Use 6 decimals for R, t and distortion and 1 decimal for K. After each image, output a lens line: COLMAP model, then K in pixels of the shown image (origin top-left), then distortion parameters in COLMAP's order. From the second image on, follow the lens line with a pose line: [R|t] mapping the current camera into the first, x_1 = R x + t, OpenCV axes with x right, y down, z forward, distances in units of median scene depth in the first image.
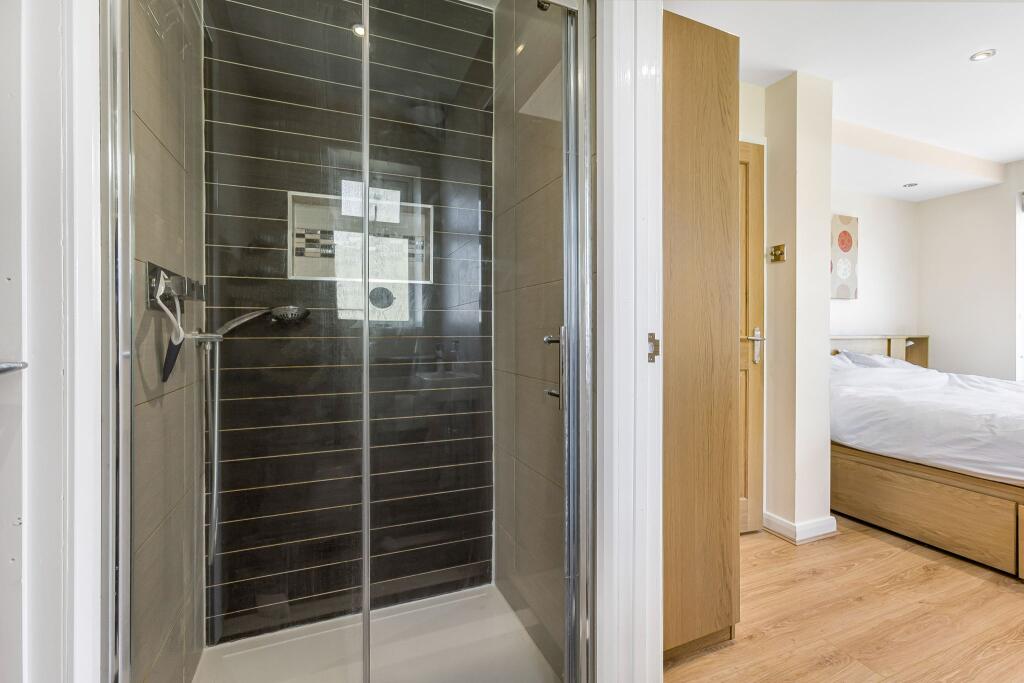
lens RADIAL K [[457.1, 0, 520.3], [0, 457.1, 334.1], [0, 0, 1]] dist [-0.001282, 0.000516]
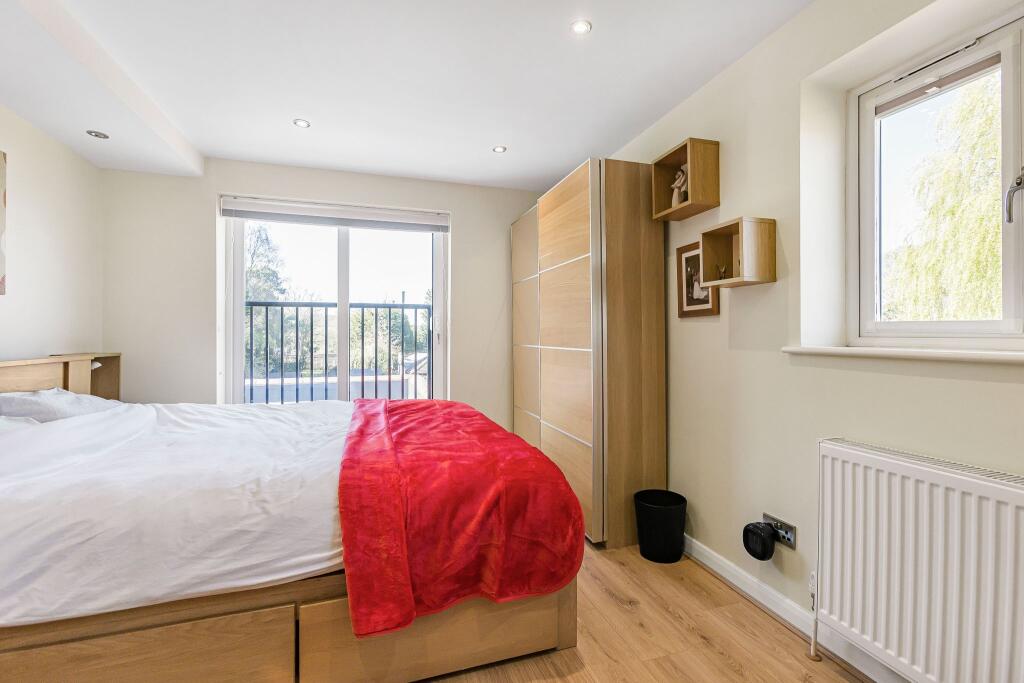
lens RADIAL K [[457.1, 0, 523.0], [0, 457.1, 334.4], [0, 0, 1]] dist [-0.001282, 0.000516]
pose [[0.066154, 0.001530, 0.997808, 0.270342], [0.001003, 0.999998, -0.001600, -0.030226], [-0.997809, 0.001107, 0.066152, 0.401702]]
